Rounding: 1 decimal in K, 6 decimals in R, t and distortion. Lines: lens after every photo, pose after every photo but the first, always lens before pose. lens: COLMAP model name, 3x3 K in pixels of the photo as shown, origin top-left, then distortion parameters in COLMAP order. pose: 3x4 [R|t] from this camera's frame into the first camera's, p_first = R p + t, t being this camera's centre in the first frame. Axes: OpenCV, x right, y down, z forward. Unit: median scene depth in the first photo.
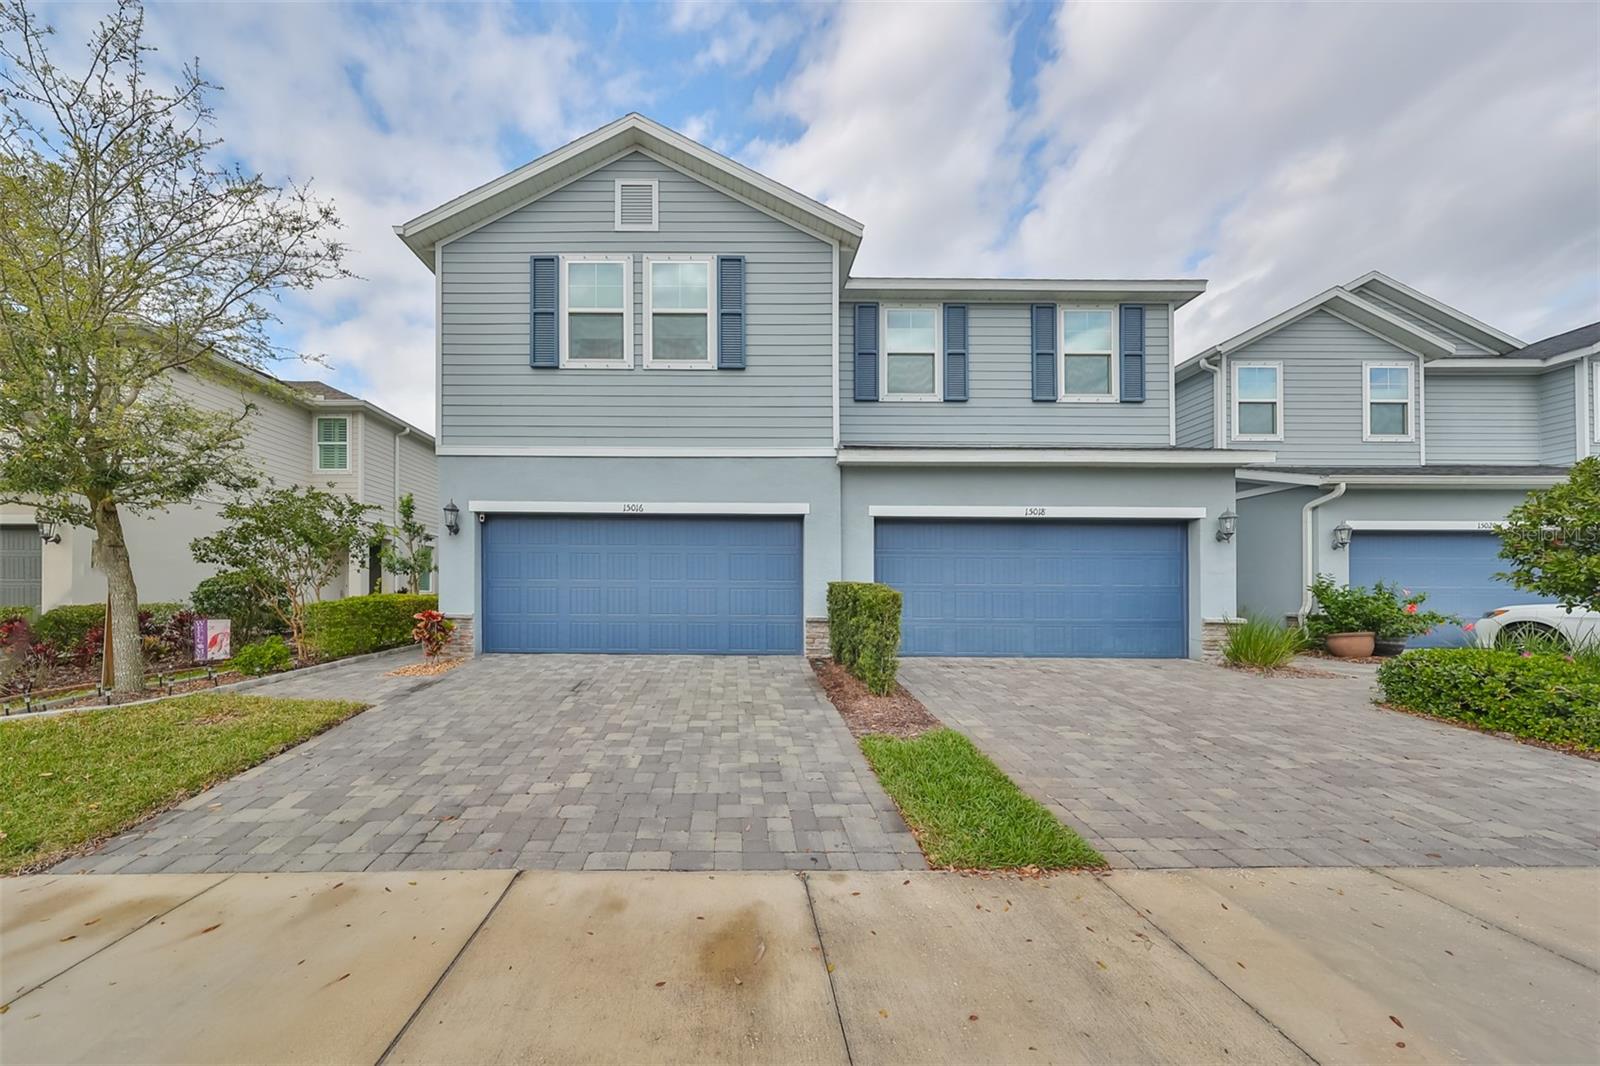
lens RADIAL K [[506.9, 0, 731.1], [0, 506.9, 588.8], [0, 0, 1]] dist [-0.002839, 0.000706]
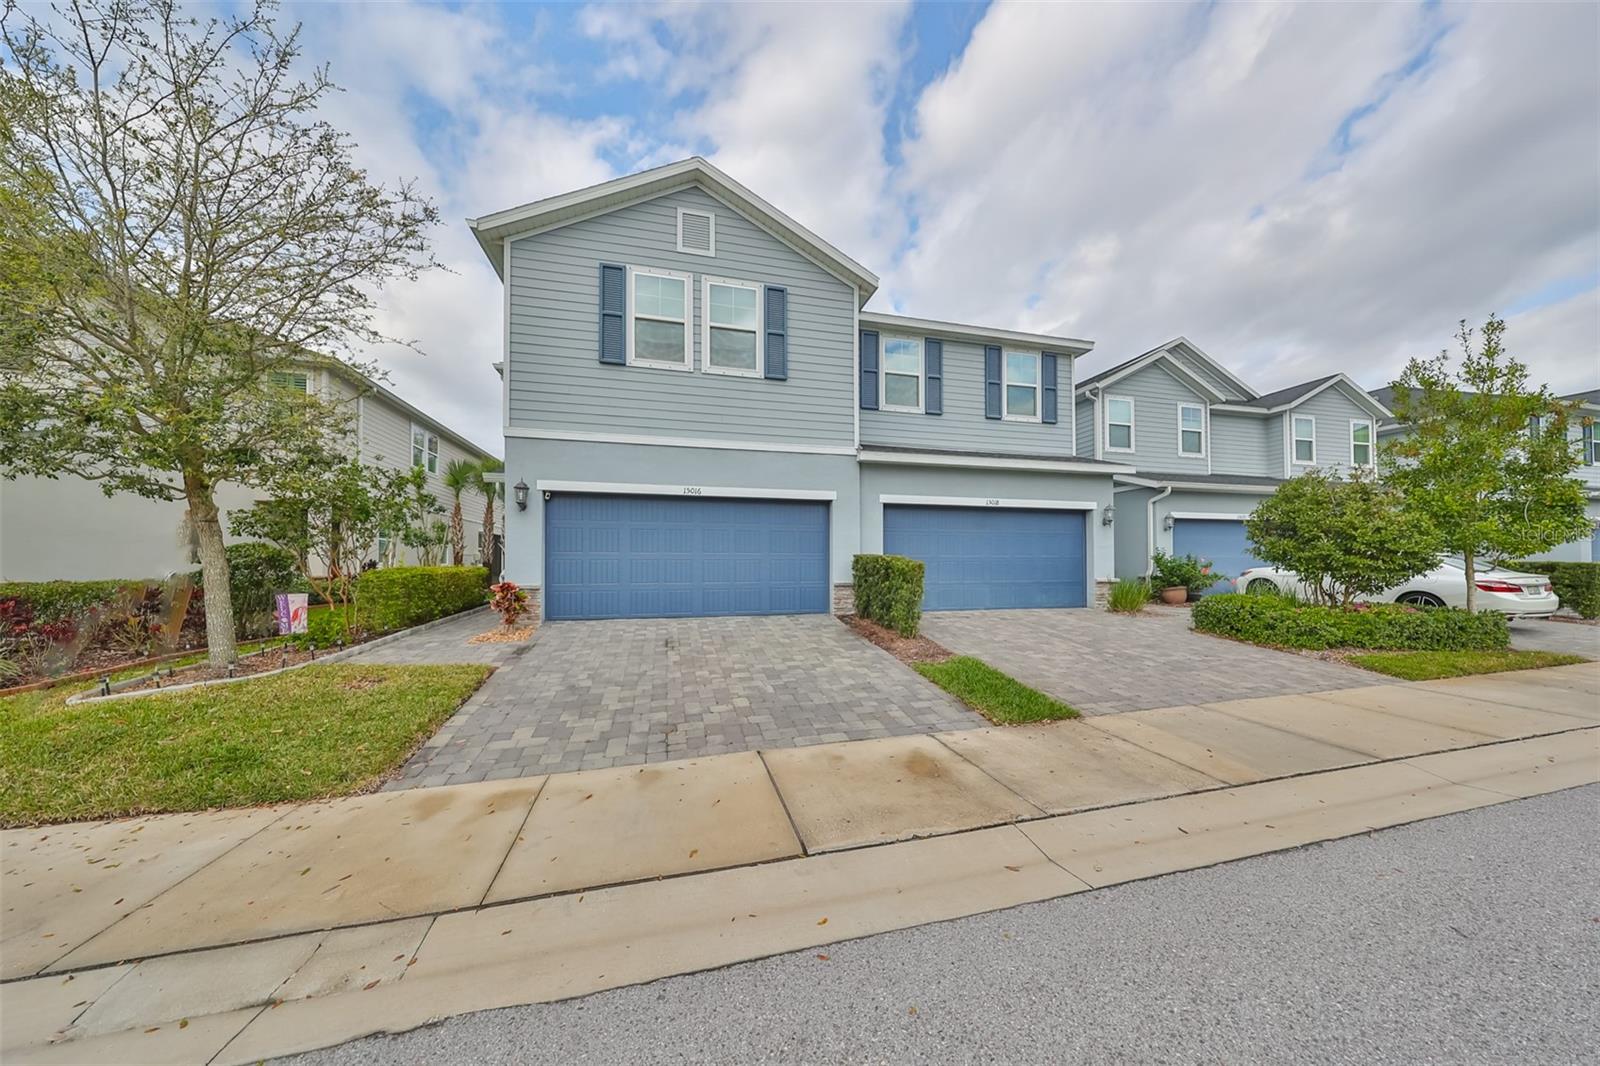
lens RADIAL K [[506.9, 0, 792.2], [0, 506.9, 556.0], [0, 0, 1]] dist [-0.002839, 0.000706]
pose [[0.968319, -0.003357, 0.249692, -0.265515], [0.004440, 0.999983, -0.003772, -0.004926], [-0.249675, 0.004761, 0.968318, -0.184014]]
